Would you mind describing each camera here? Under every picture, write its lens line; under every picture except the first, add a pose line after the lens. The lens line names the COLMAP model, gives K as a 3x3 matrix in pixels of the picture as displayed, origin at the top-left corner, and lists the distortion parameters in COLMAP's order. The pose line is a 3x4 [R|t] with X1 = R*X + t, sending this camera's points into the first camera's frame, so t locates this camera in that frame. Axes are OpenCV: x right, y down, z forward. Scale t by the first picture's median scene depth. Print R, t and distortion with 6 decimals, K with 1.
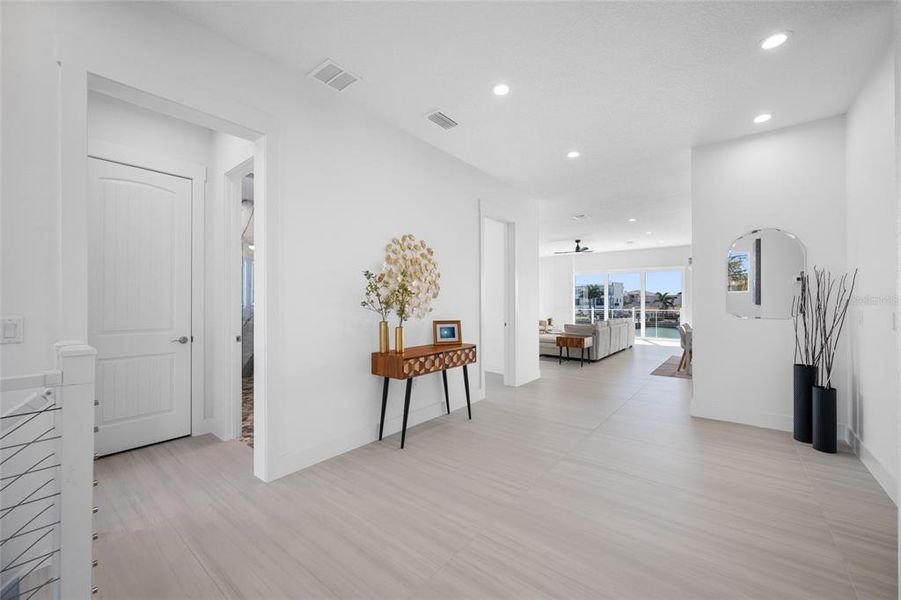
lens RADIAL K [[354.3, 0, 451.1], [0, 354.3, 300.6], [0, 0, 1]] dist [0.001645, -0.000550]
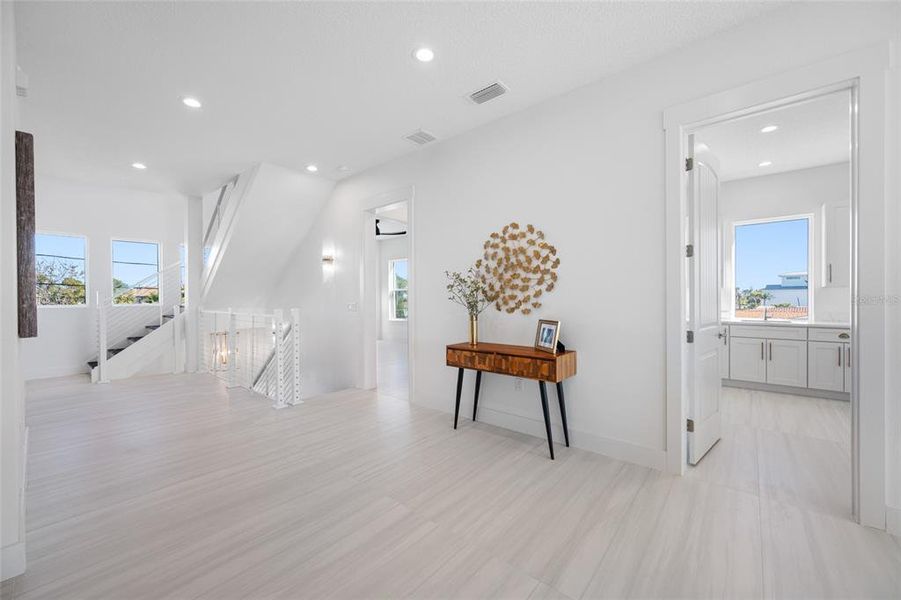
lens RADIAL K [[354.3, 0, 452.4], [0, 354.3, 300.2], [0, 0, 1]] dist [0.001645, -0.000550]
pose [[-0.009521, 0.006353, -0.999934, 0.816458], [0.000162, 0.999980, 0.006351, 0.008613], [0.999955, -0.000102, -0.009522, 0.853963]]
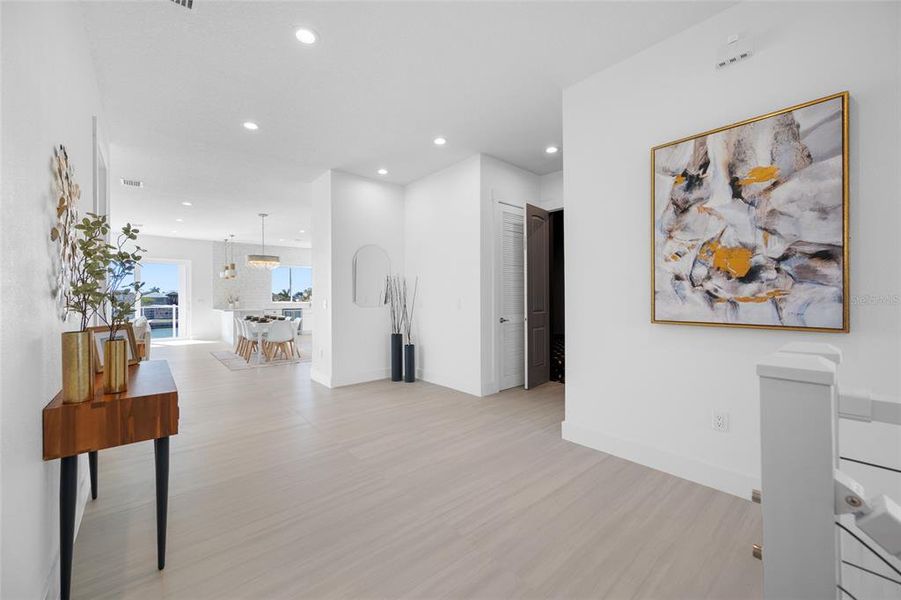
lens RADIAL K [[354.3, 0, 451.5], [0, 354.3, 295.9], [0, 0, 1]] dist [0.001645, -0.000550]
pose [[0.181900, 0.004822, 0.983305, -0.489476], [0.006071, 0.999963, -0.006027, 0.017111], [-0.983298, 0.007066, 0.181865, 0.413898]]
